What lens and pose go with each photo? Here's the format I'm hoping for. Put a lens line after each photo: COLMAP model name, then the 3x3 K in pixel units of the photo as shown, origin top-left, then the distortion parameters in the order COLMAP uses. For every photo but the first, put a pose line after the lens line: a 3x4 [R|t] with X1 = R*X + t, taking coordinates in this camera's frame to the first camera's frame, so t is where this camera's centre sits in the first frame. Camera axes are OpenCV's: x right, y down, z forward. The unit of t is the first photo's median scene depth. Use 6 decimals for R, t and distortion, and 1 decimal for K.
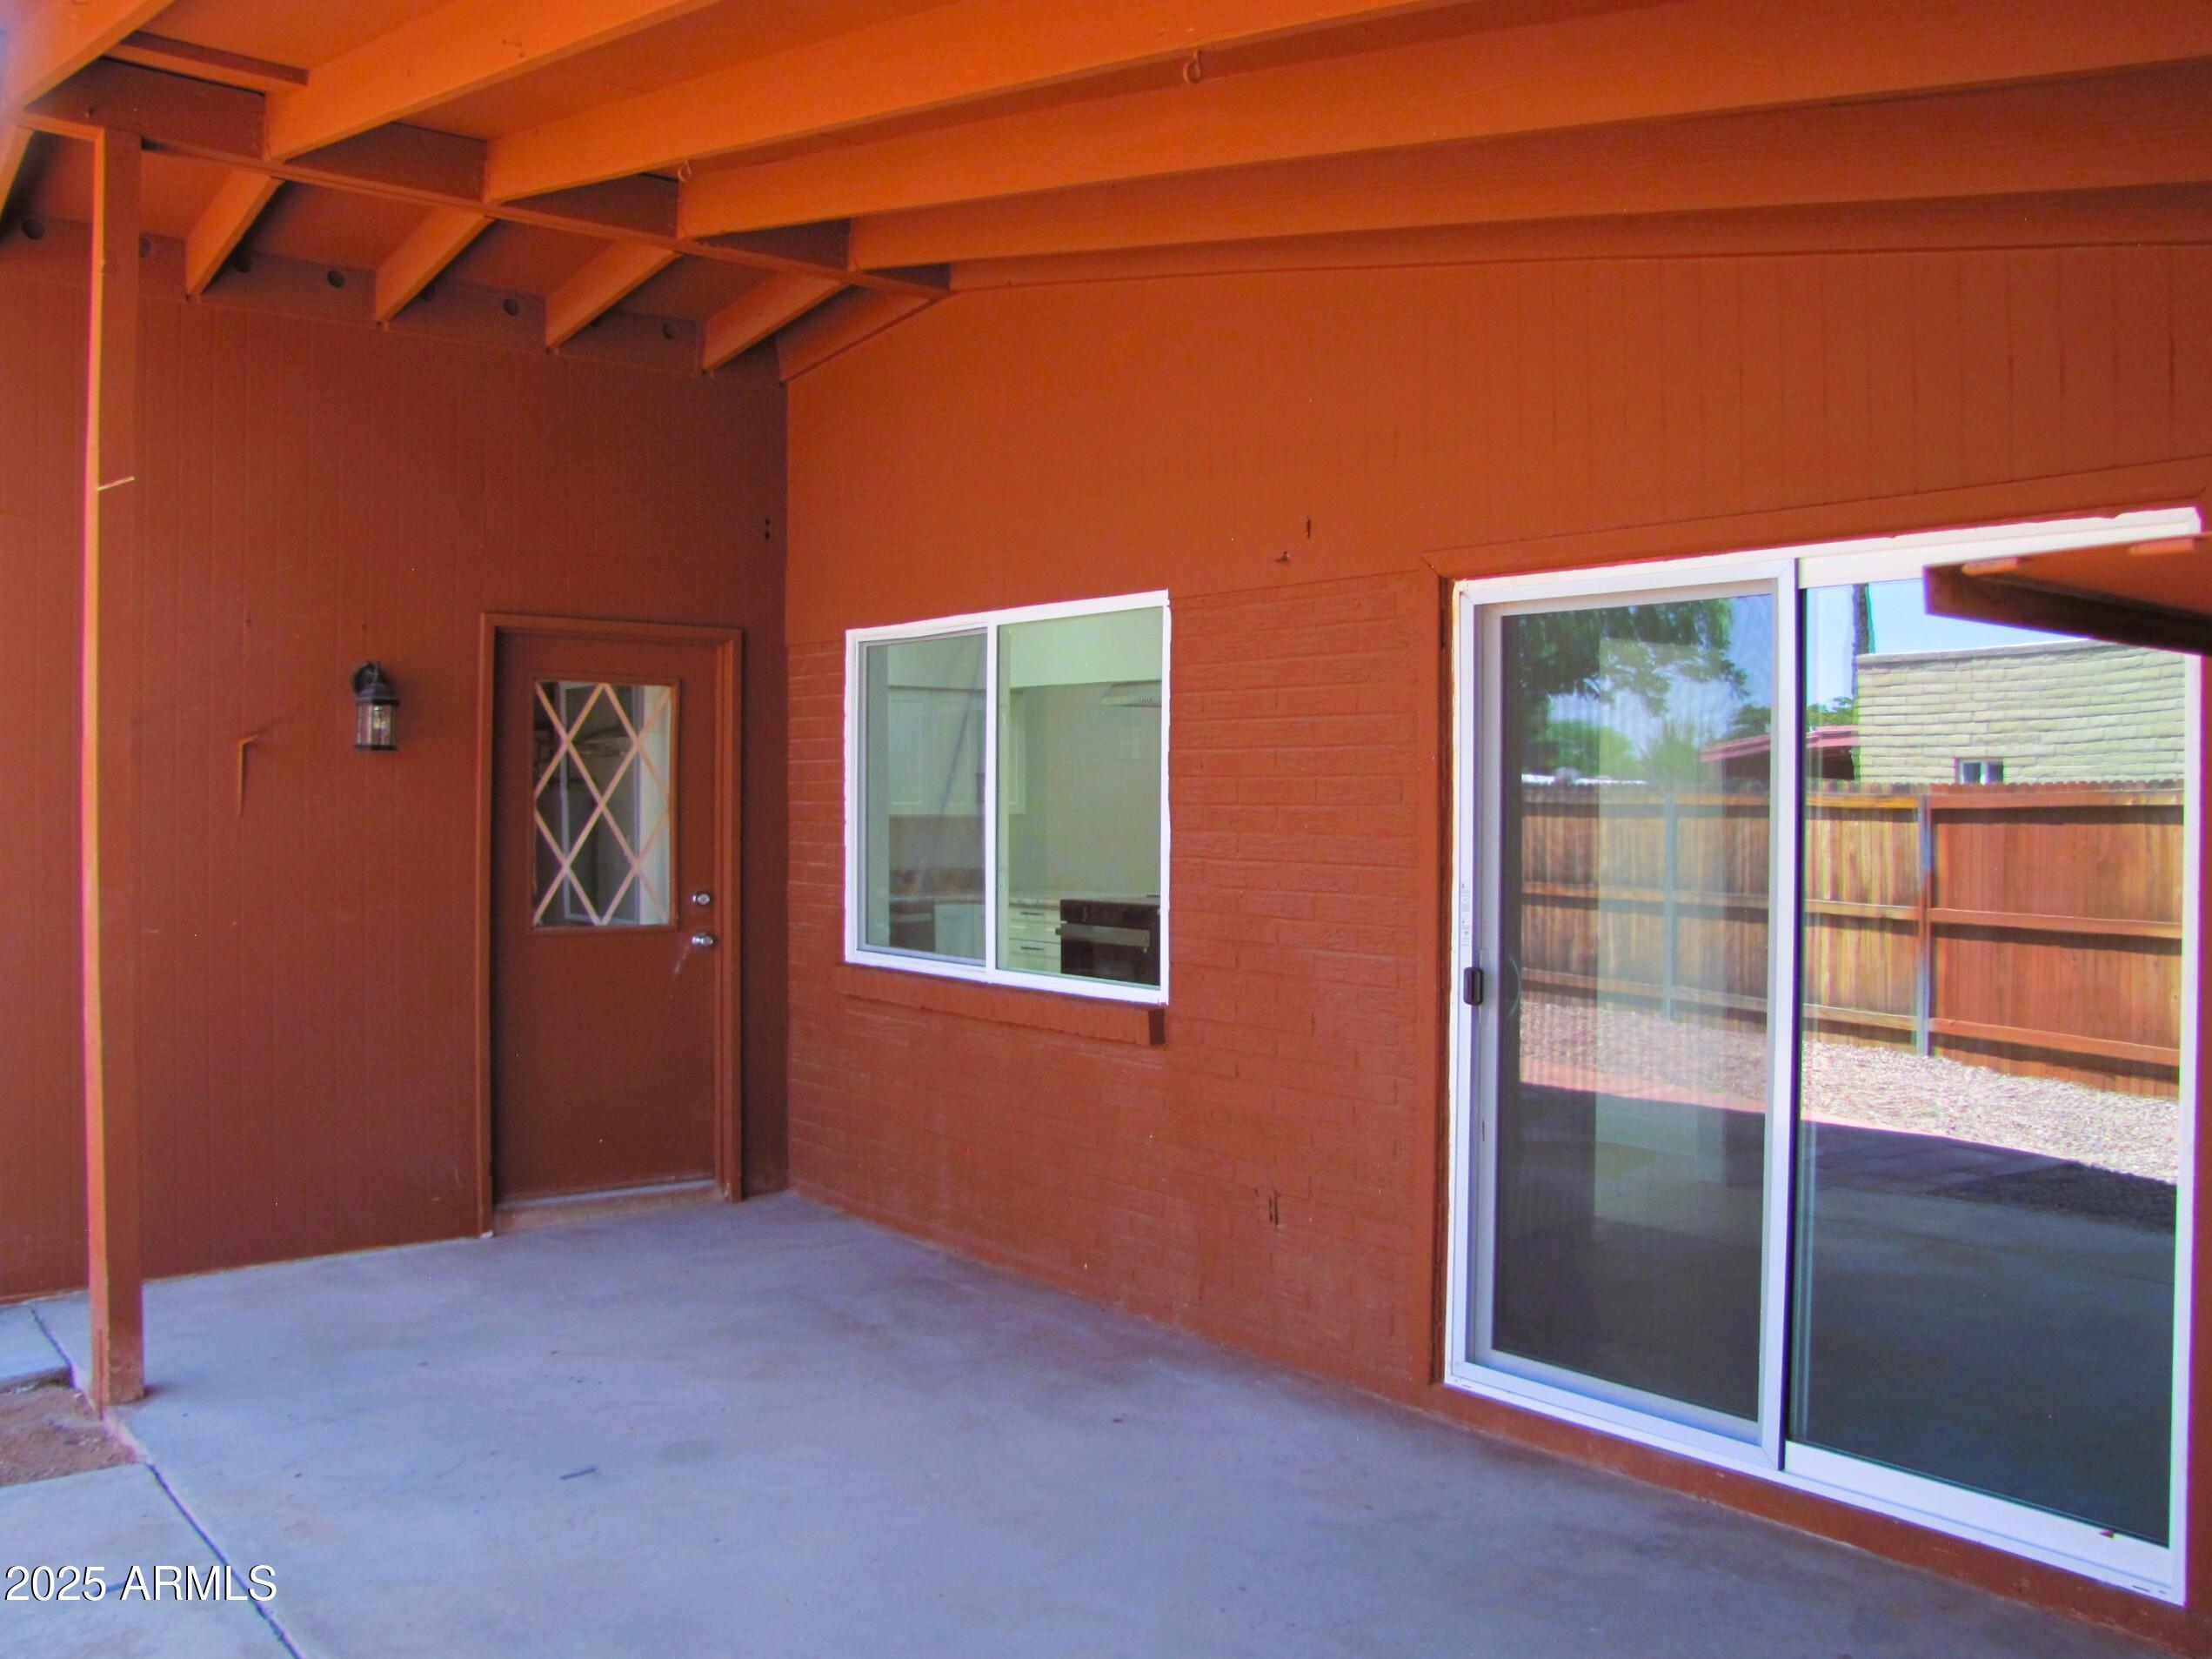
lens RADIAL K [[1902.1, 0, 1106.0], [0, 1902.1, 829.5], [0, 0, 1]] dist [-0.114343, 0.029796]
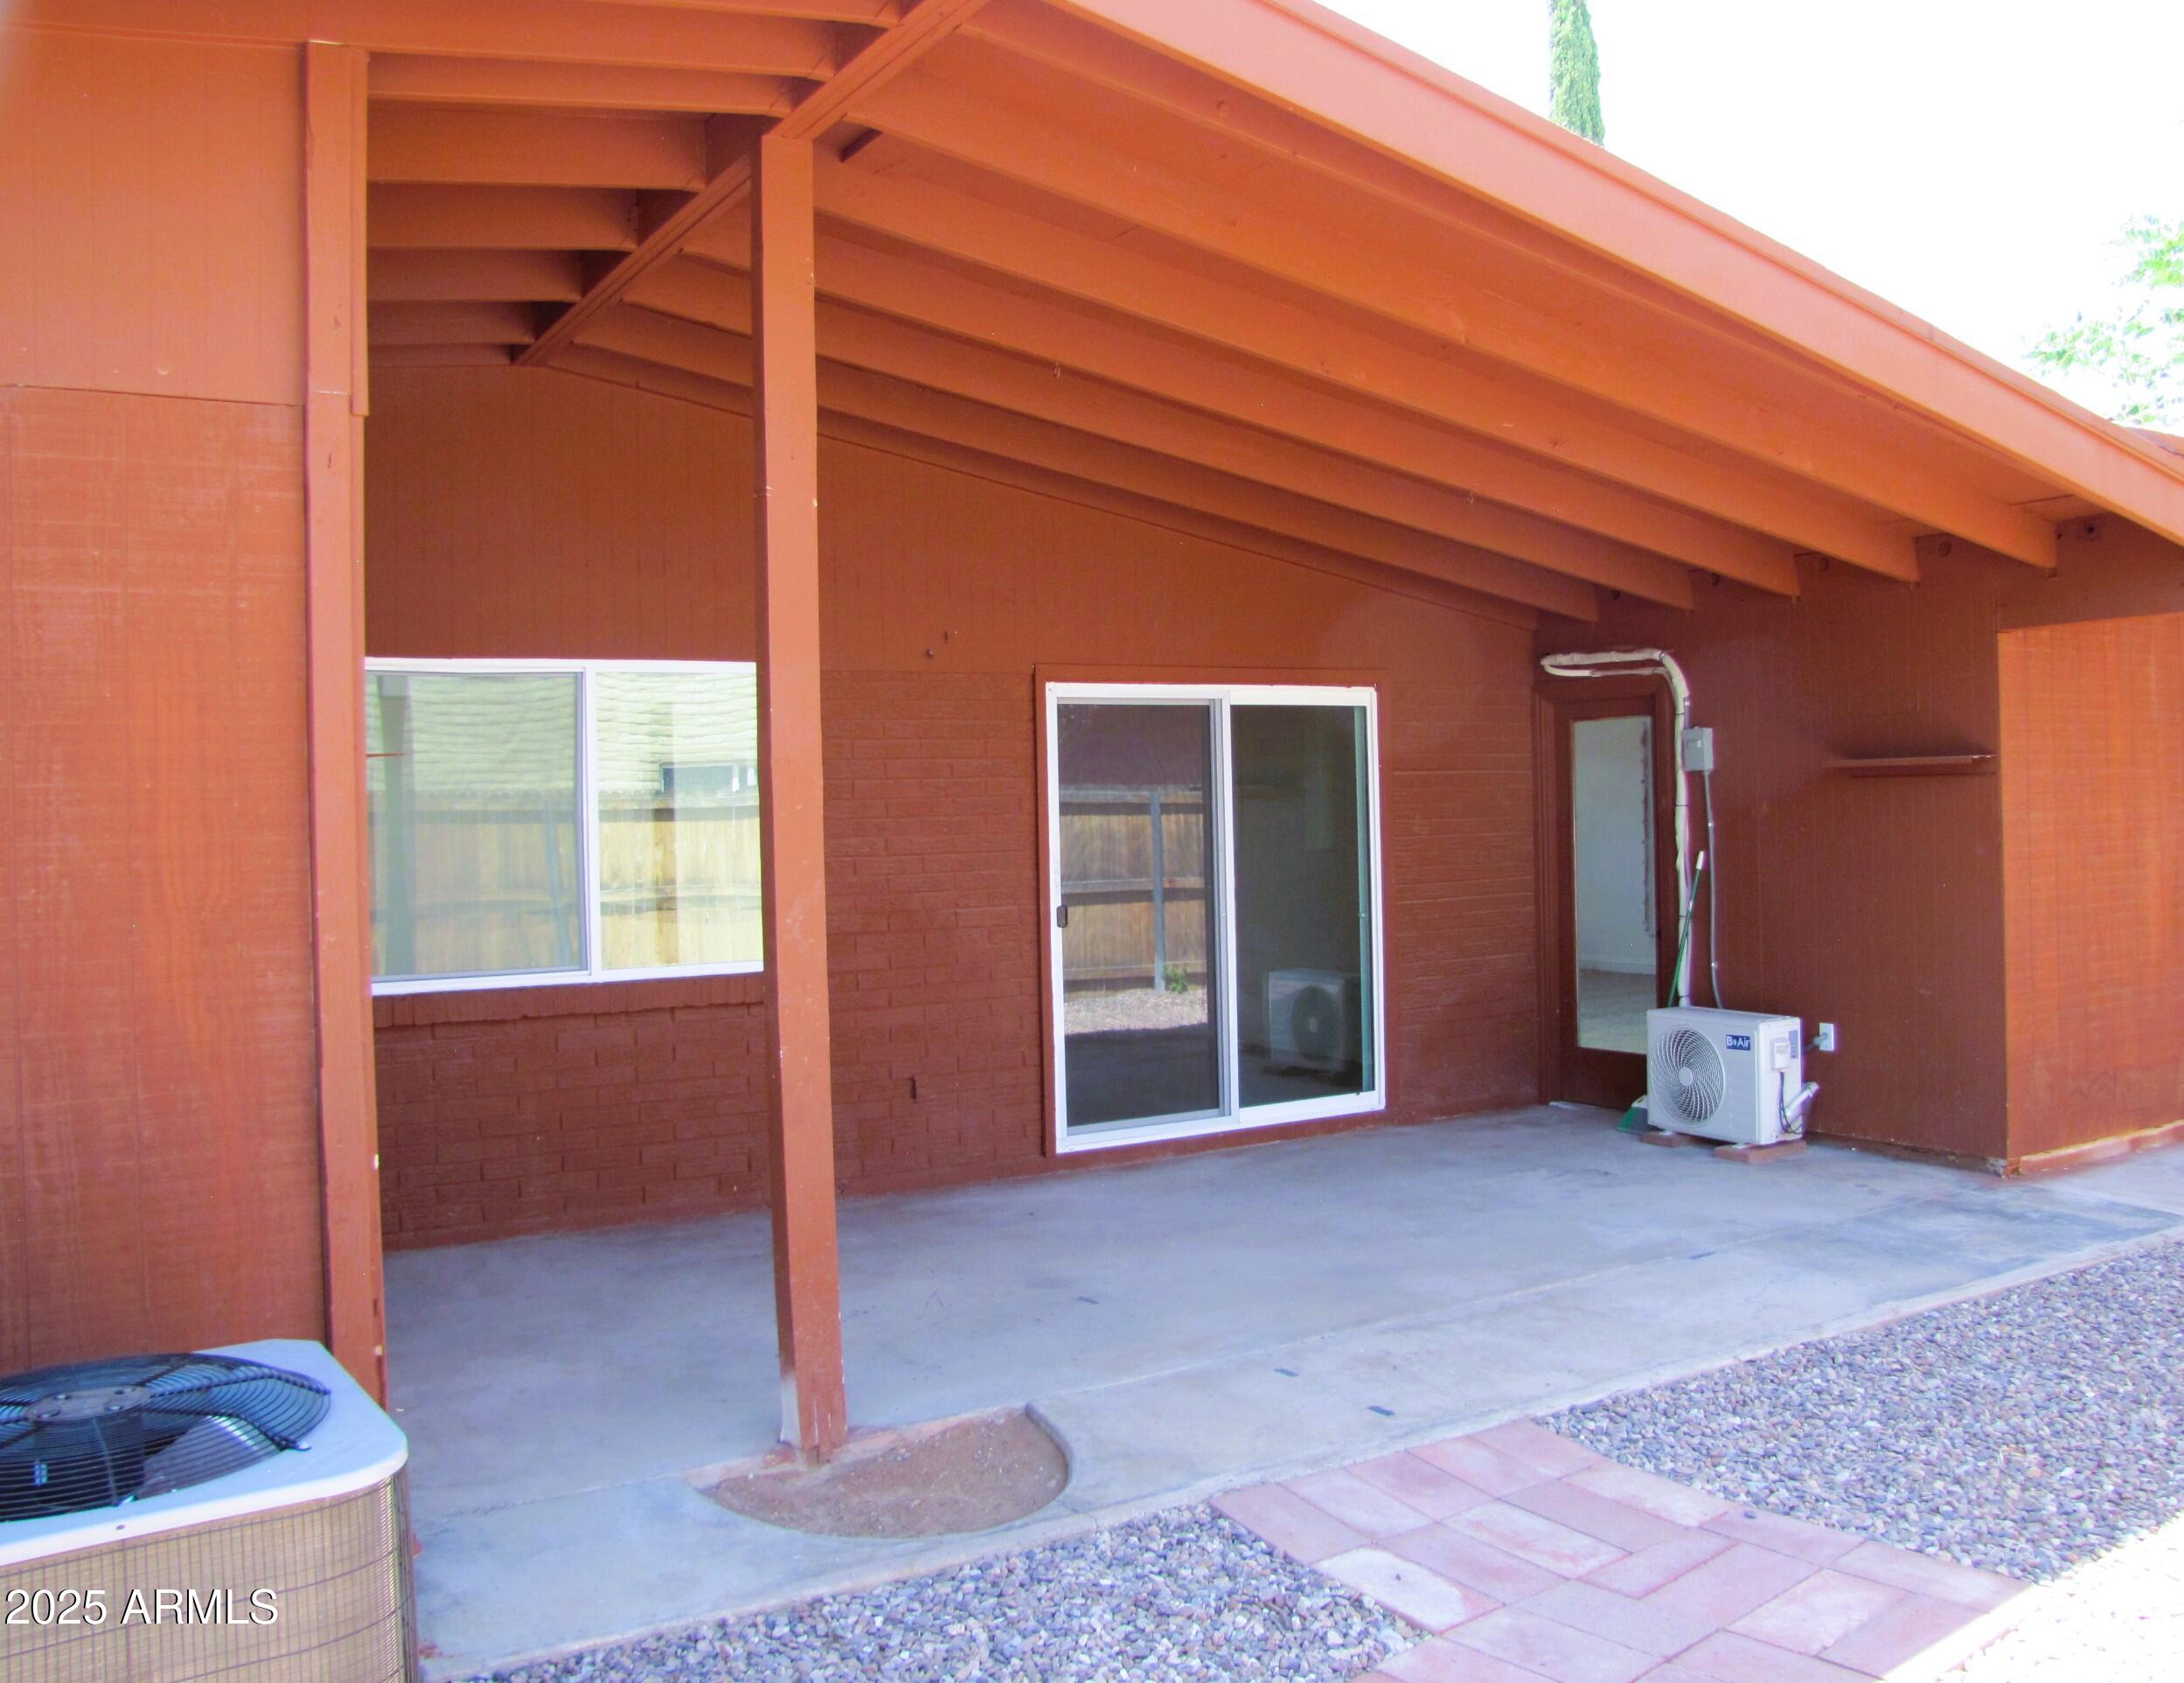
lens RADIAL K [[1886.7, 0, 1092.6], [0, 1886.7, 890.8], [0, 0, 1]] dist [-0.002898, -0.000109]
pose [[0.138009, -0.050741, 0.989130, -1.425961], [0.040471, 0.998142, 0.045557, -0.017740], [-0.989604, 0.033744, 0.139806, 0.682636]]
